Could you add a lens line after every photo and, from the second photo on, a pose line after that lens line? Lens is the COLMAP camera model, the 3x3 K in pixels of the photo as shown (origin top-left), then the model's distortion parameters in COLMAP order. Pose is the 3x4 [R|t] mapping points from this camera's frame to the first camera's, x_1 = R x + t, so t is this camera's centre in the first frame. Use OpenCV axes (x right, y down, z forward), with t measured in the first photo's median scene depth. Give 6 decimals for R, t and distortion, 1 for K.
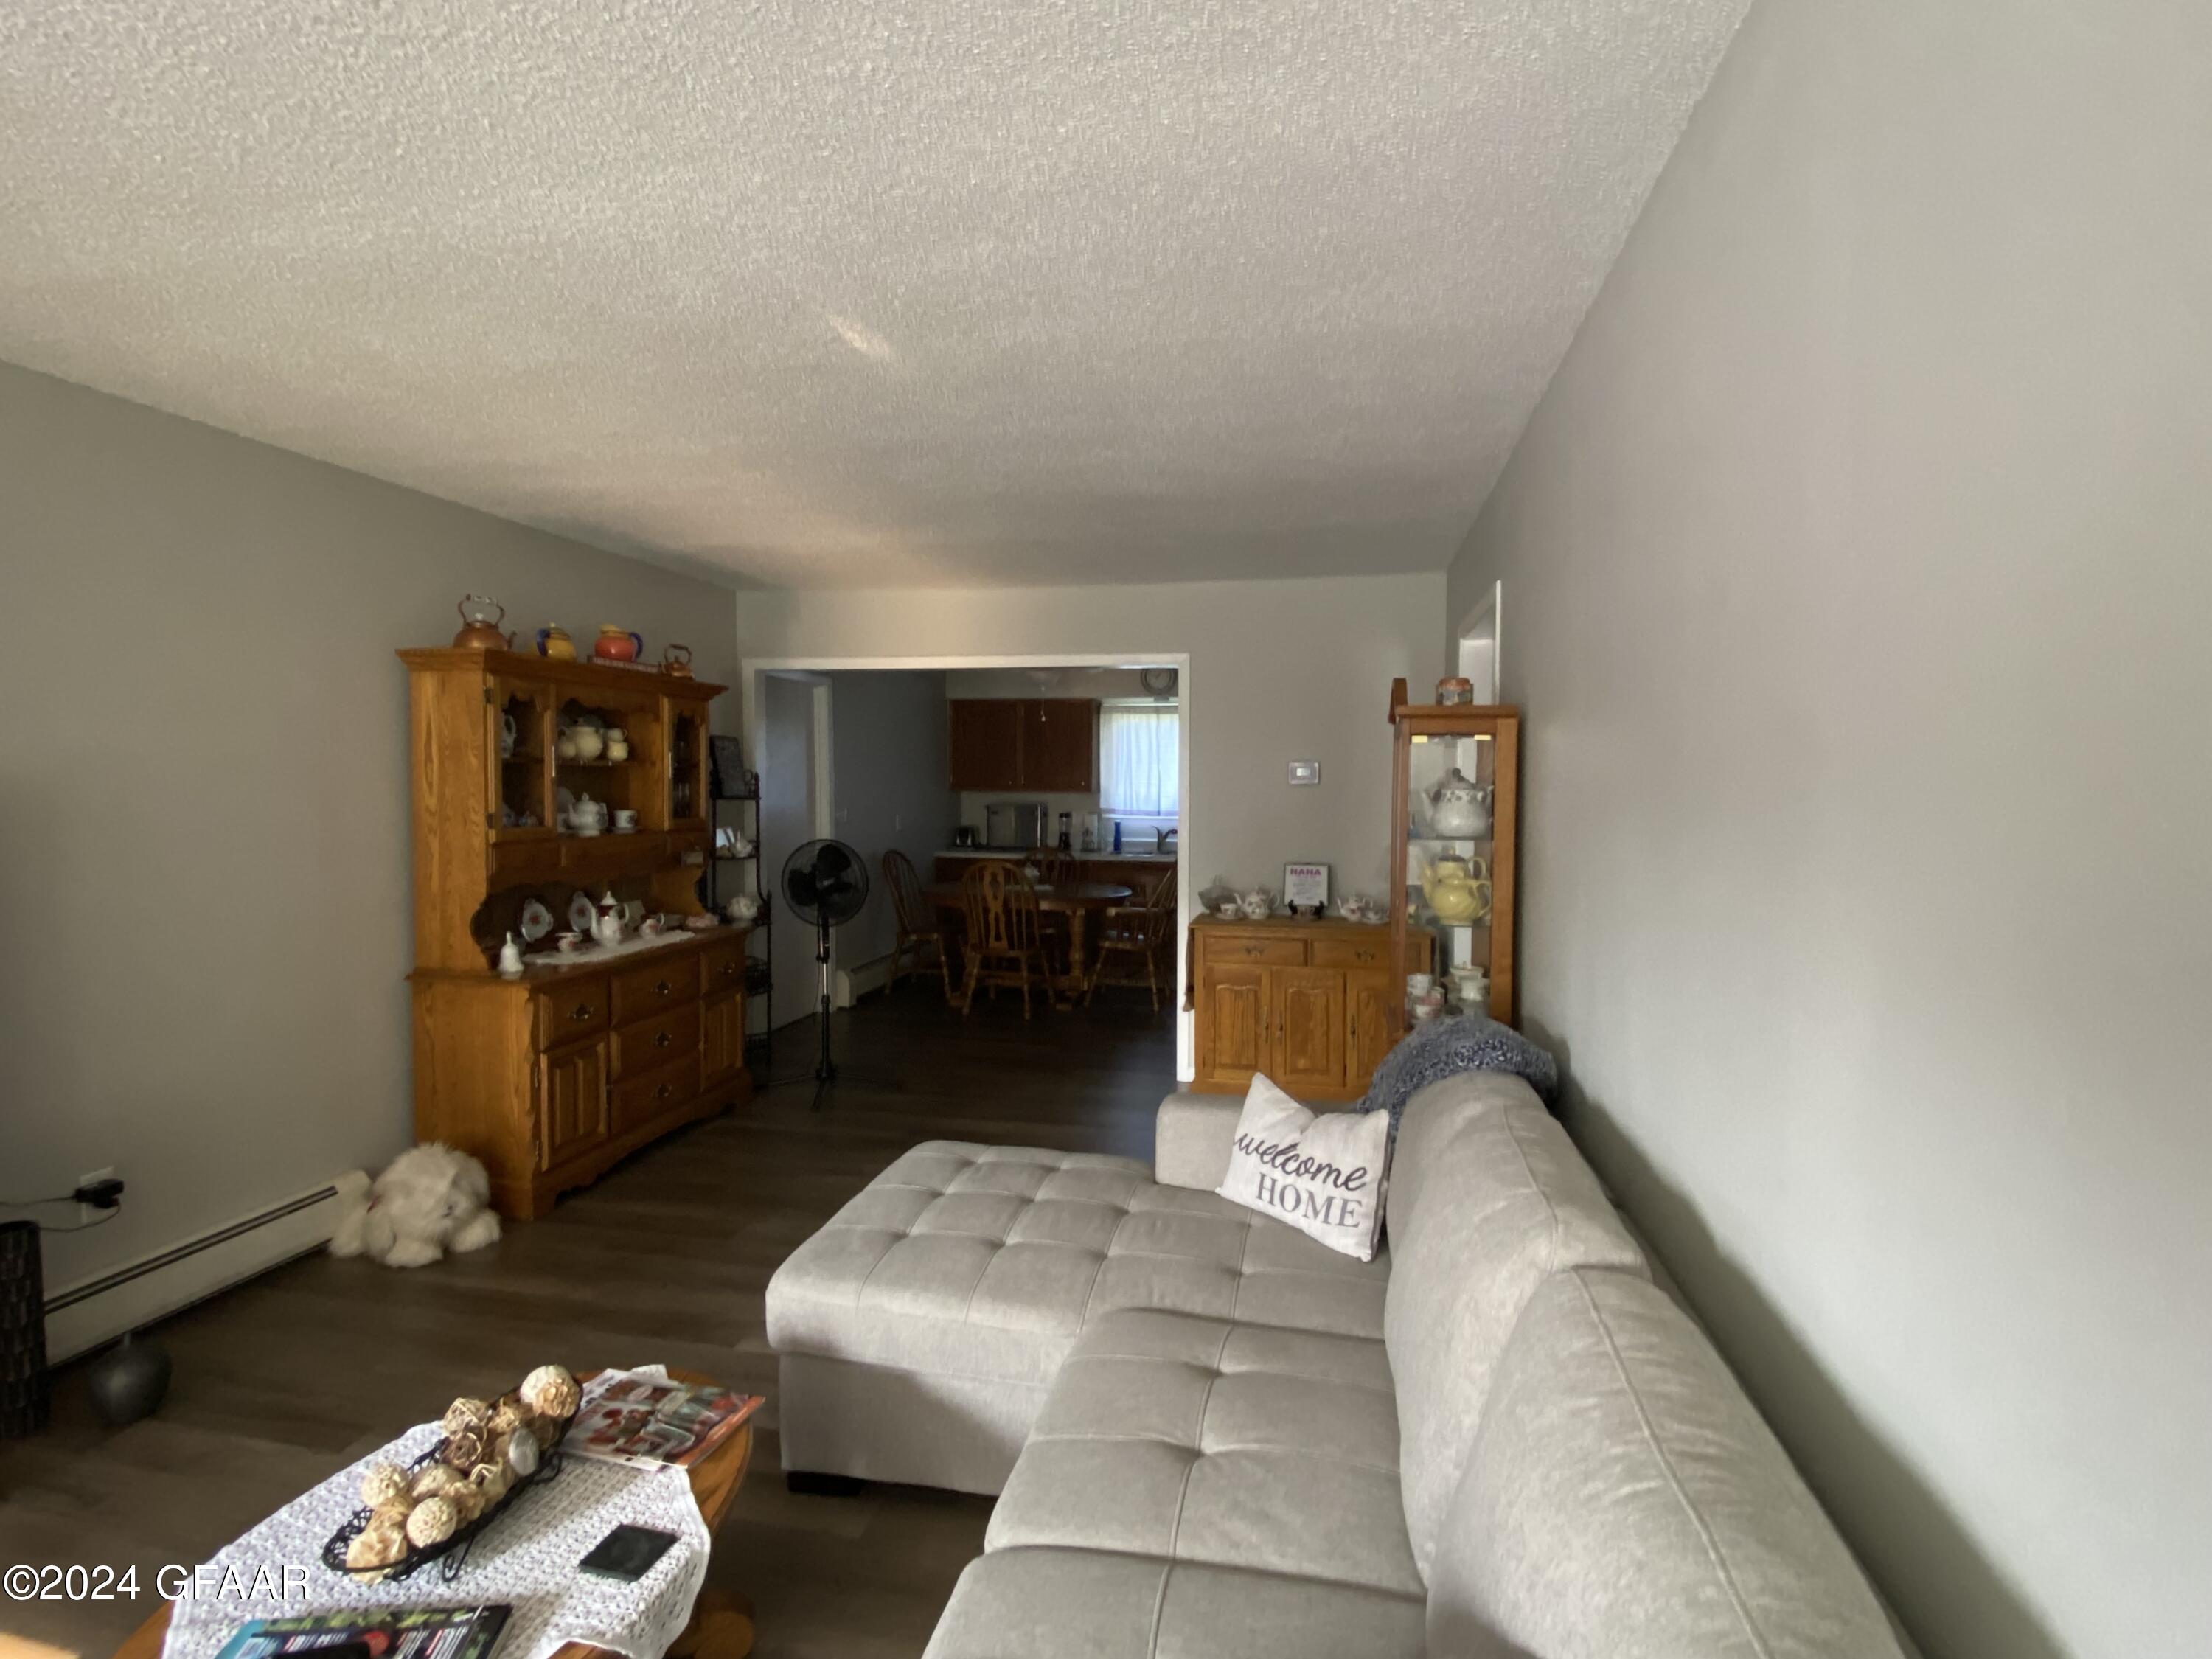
lens RADIAL K [[1092.6, 0, 1116.4], [0, 1092.6, 818.3], [0, 0, 1]] dist [0.000244, -0.000380]
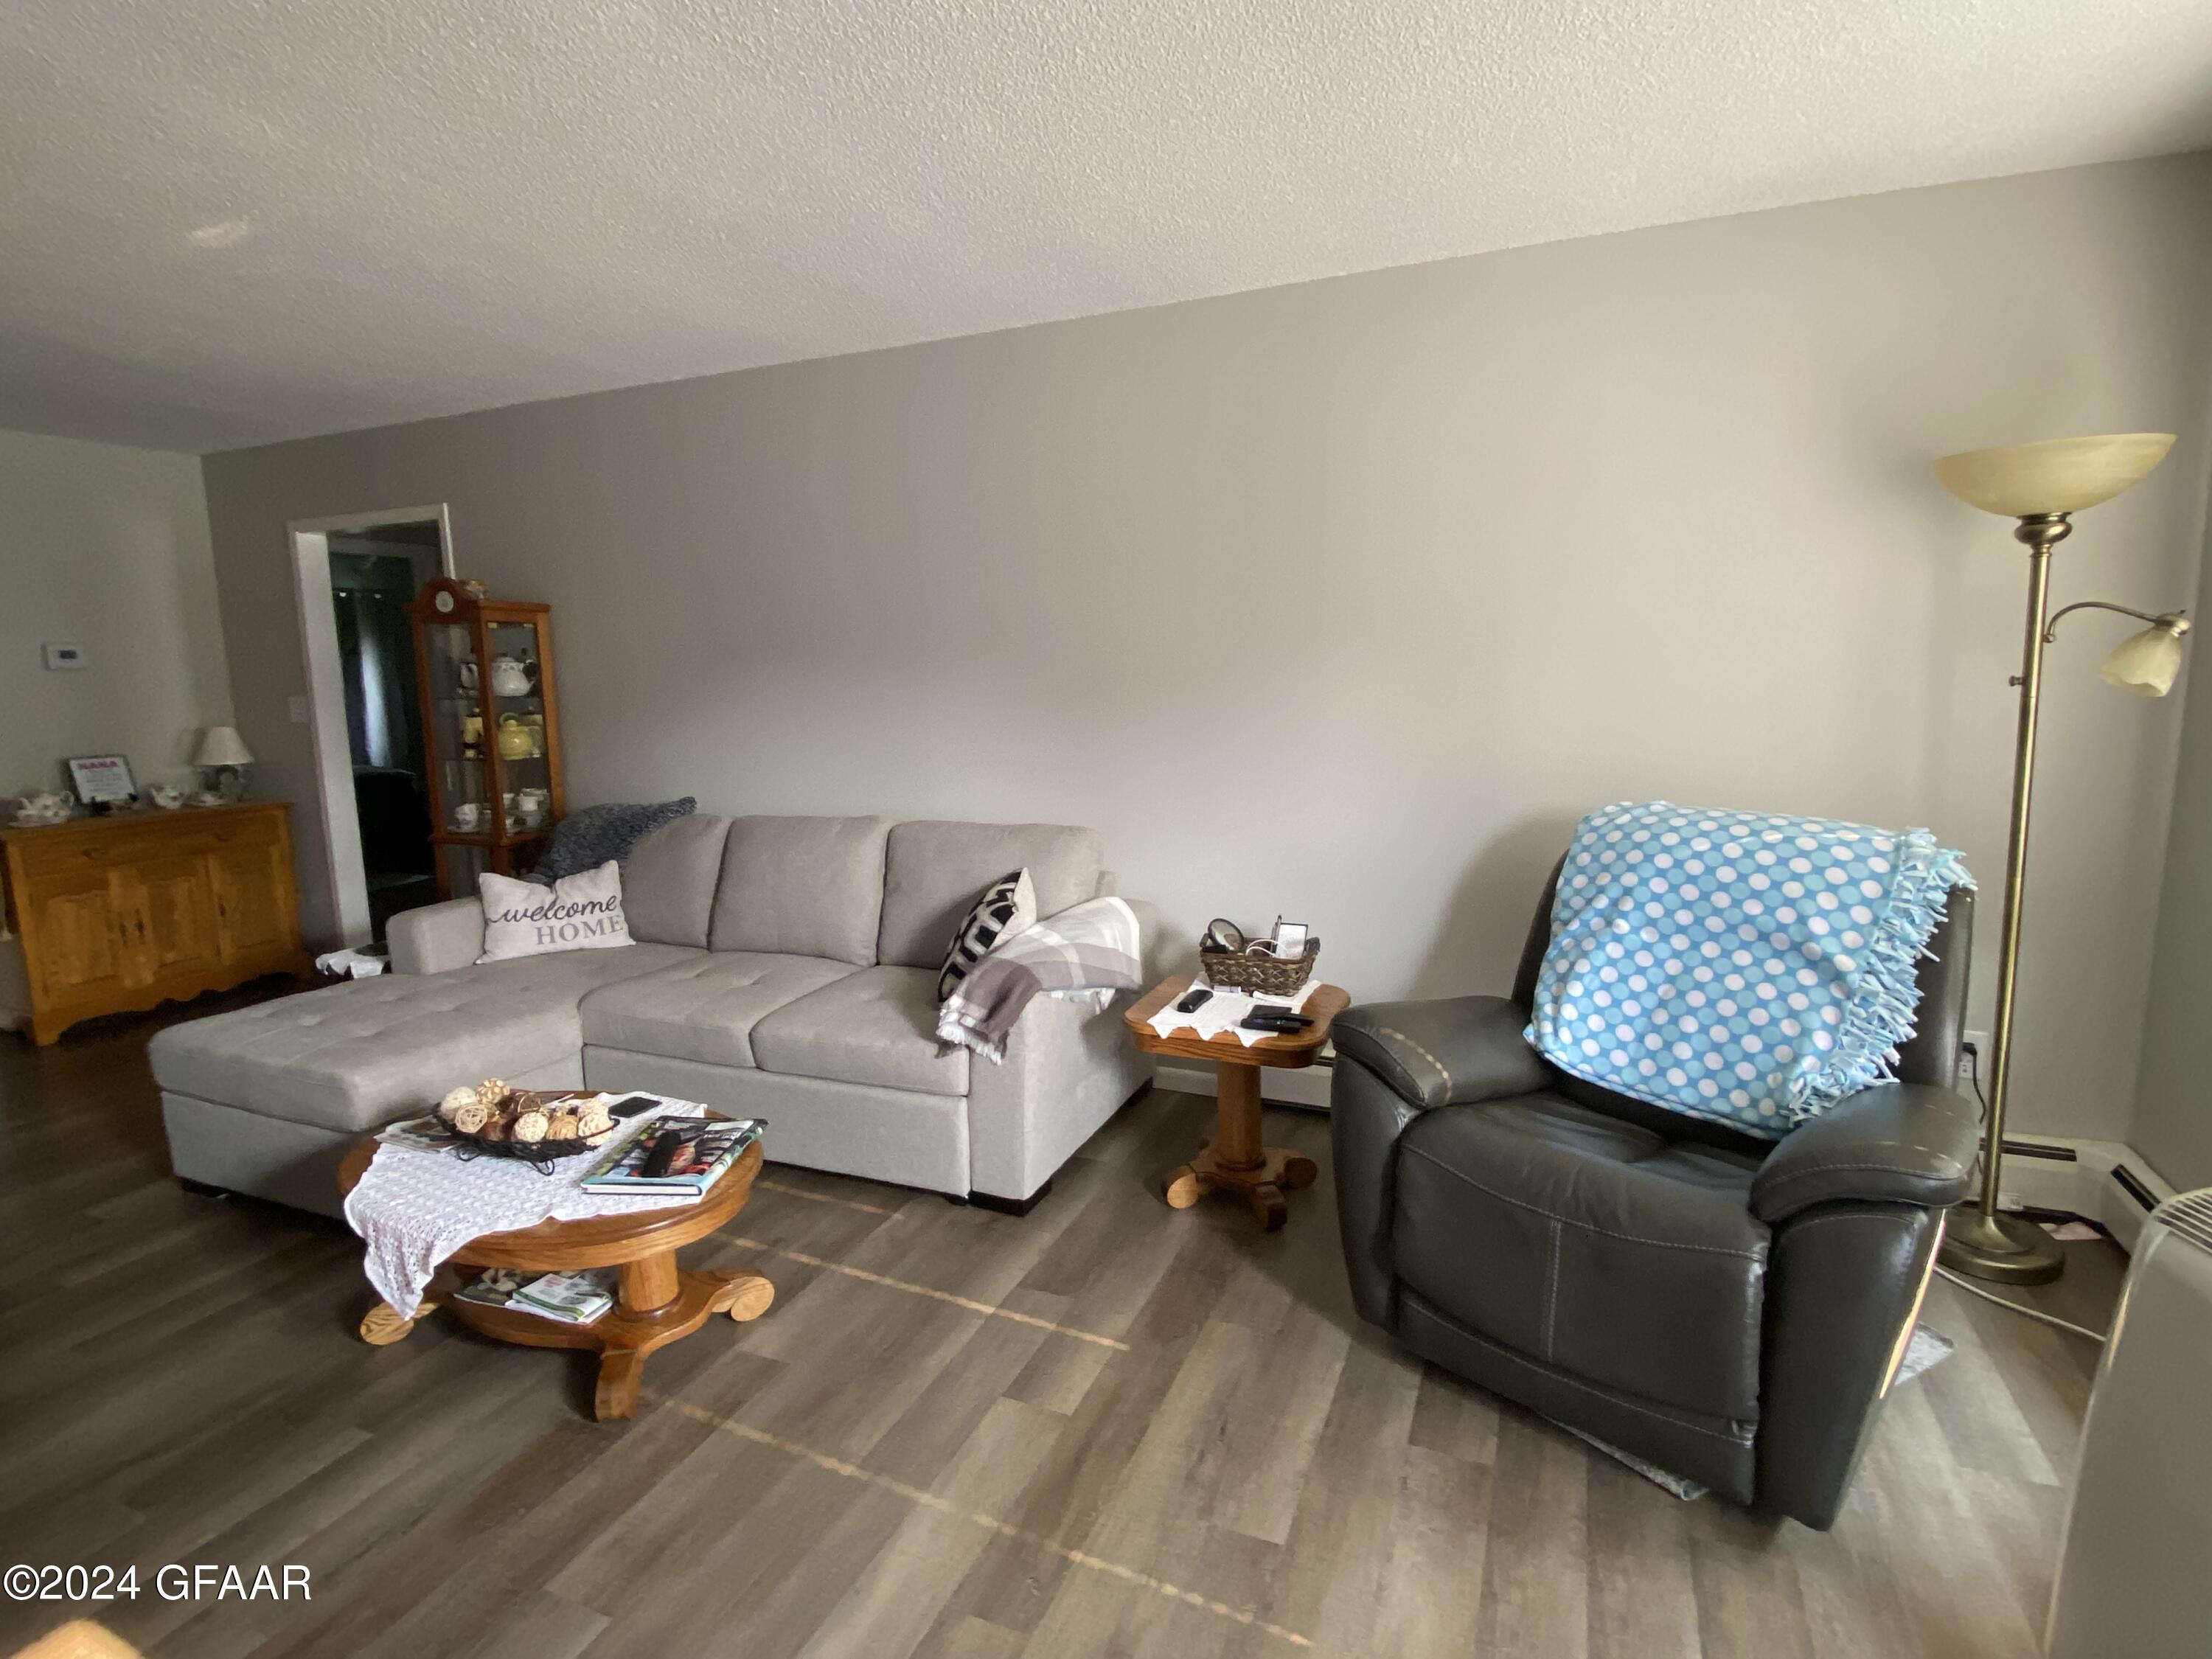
lens RADIAL K [[1092.6, 0, 1116.4], [0, 1092.6, 818.3], [0, 0, 1]] dist [0.000244, -0.000380]
pose [[0.203355, -0.156959, 0.966442, -0.581729], [0.054640, 0.987348, 0.148858, 0.002956], [-0.977579, 0.022536, 0.209358, -0.035140]]
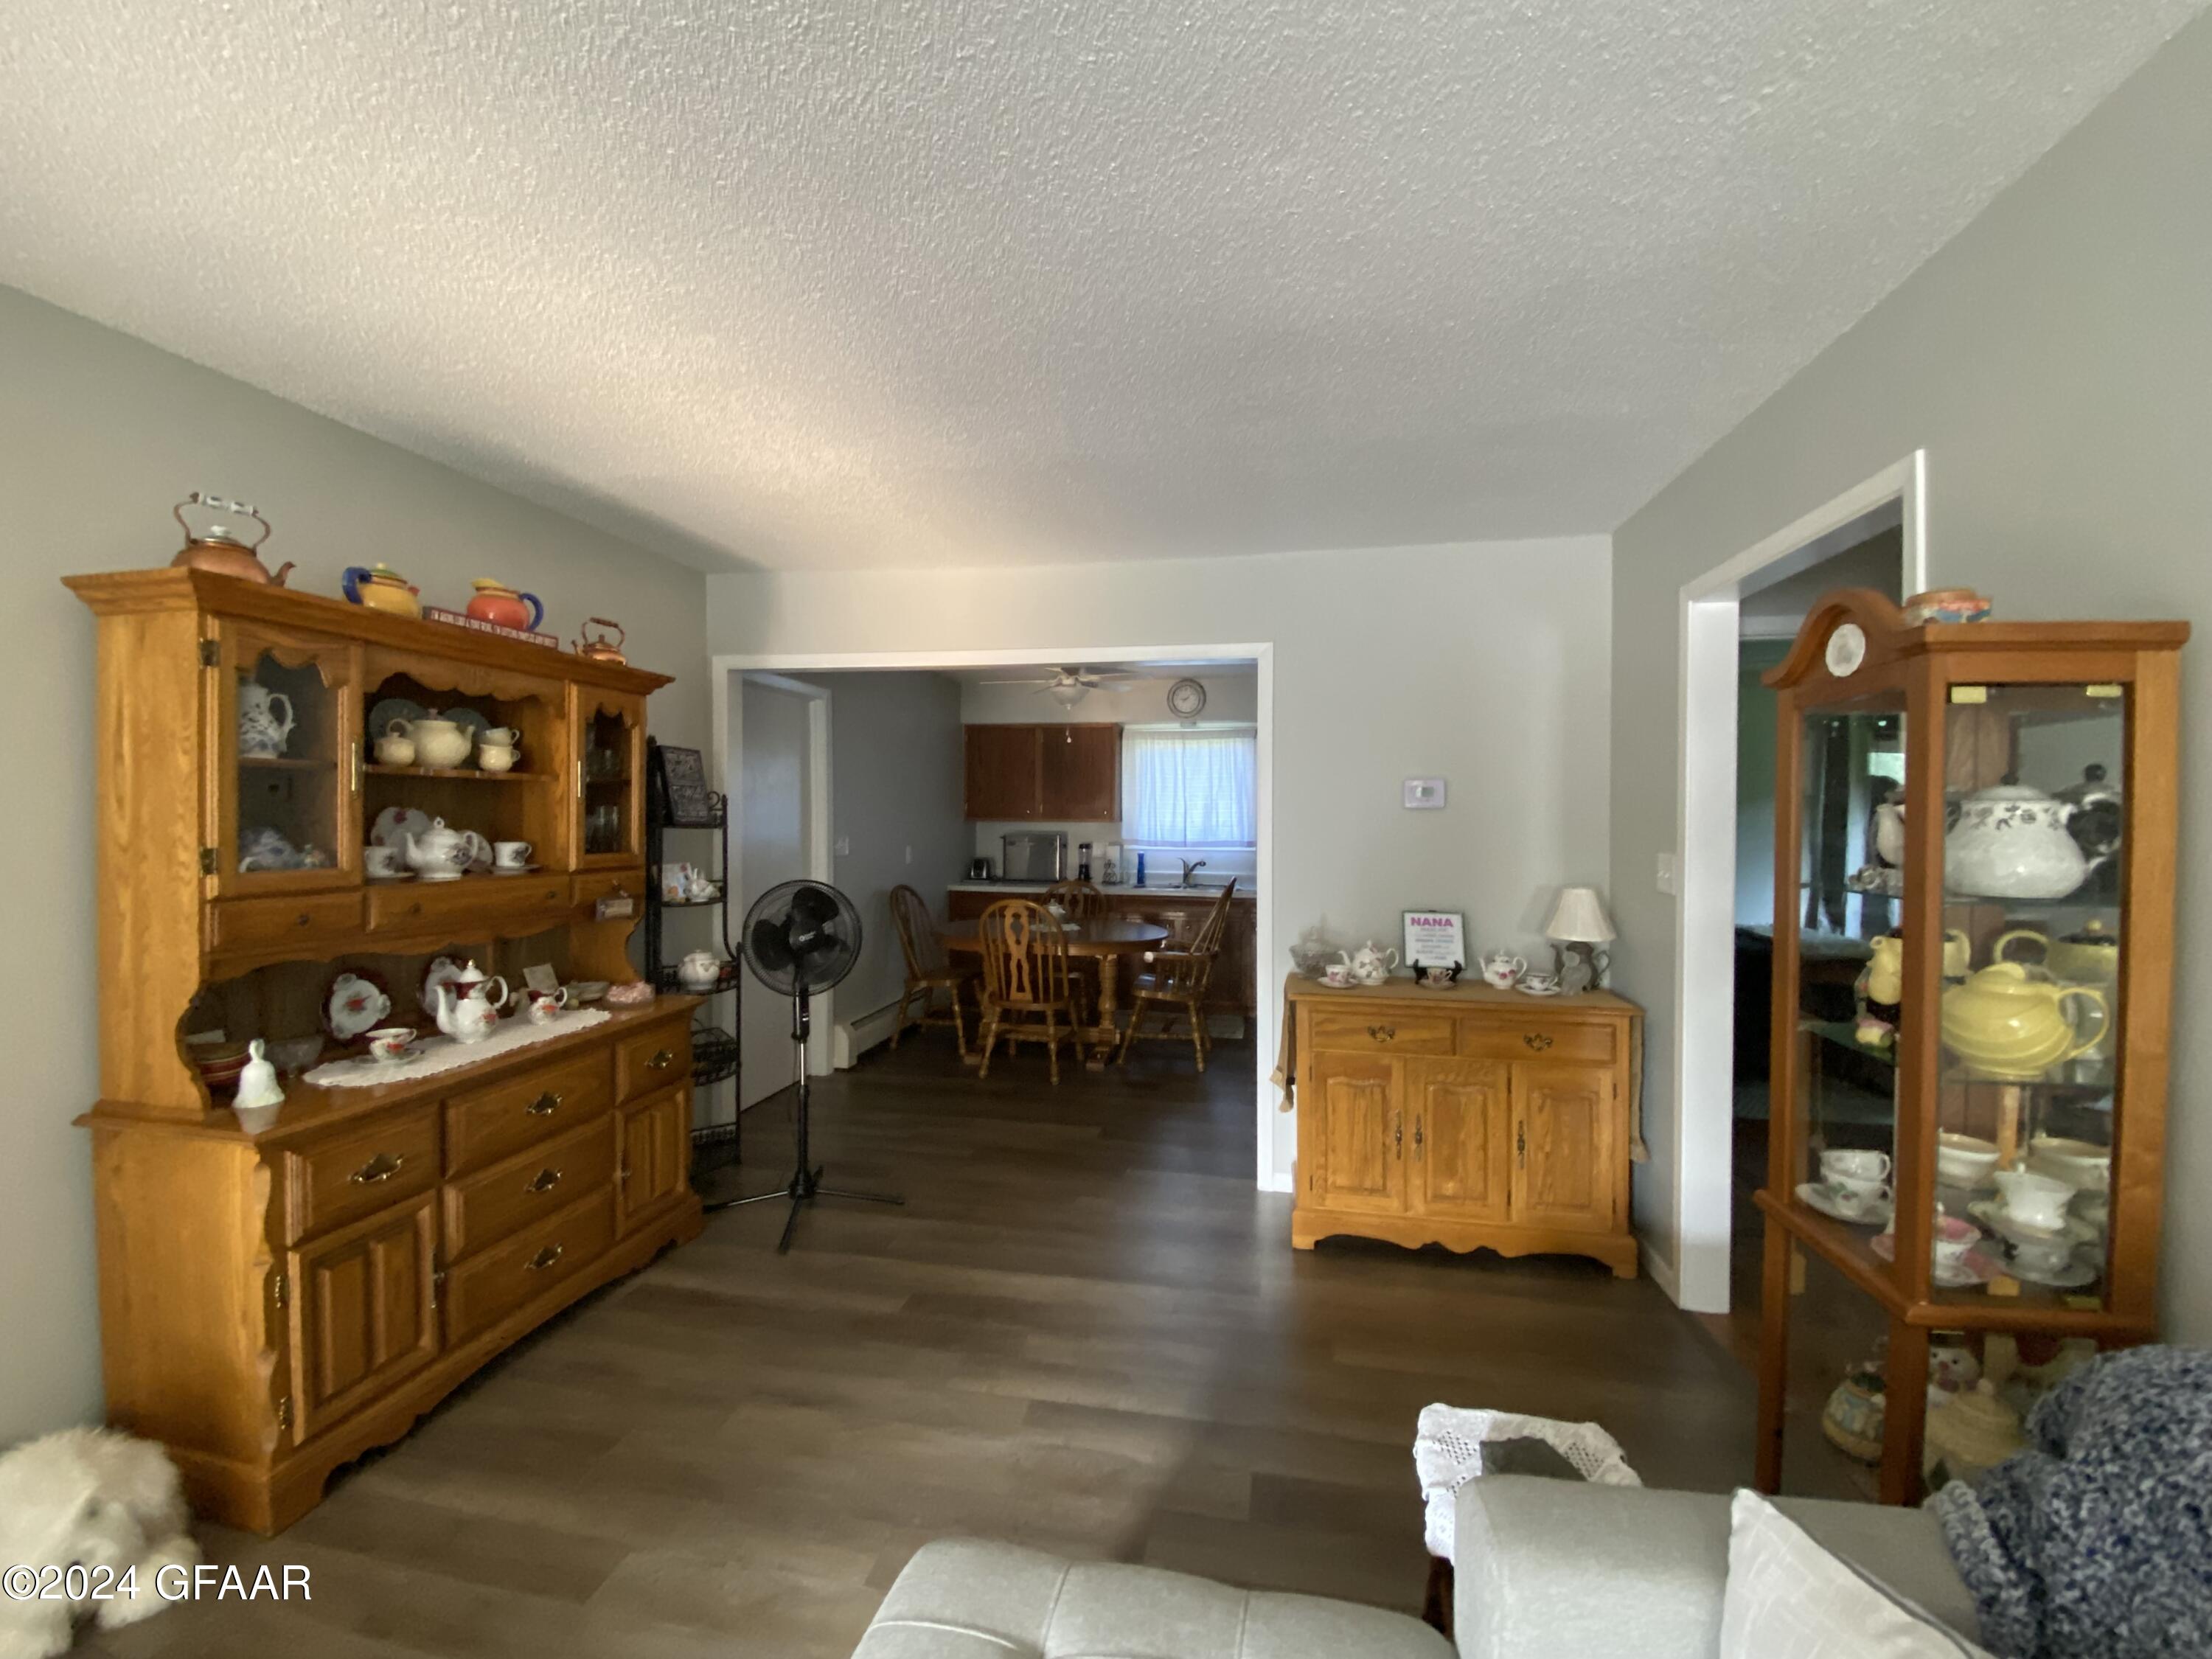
lens RADIAL K [[918.1, 0, 1103.8], [0, 918.1, 813.0], [0, 0, 1]] dist [0.018874, -0.020648]
pose [[0.999992, -0.000374, 0.004036, -0.063373], [0.000524, 0.999314, -0.037033, -0.003779], [-0.004020, 0.037035, 0.999306, 0.372475]]
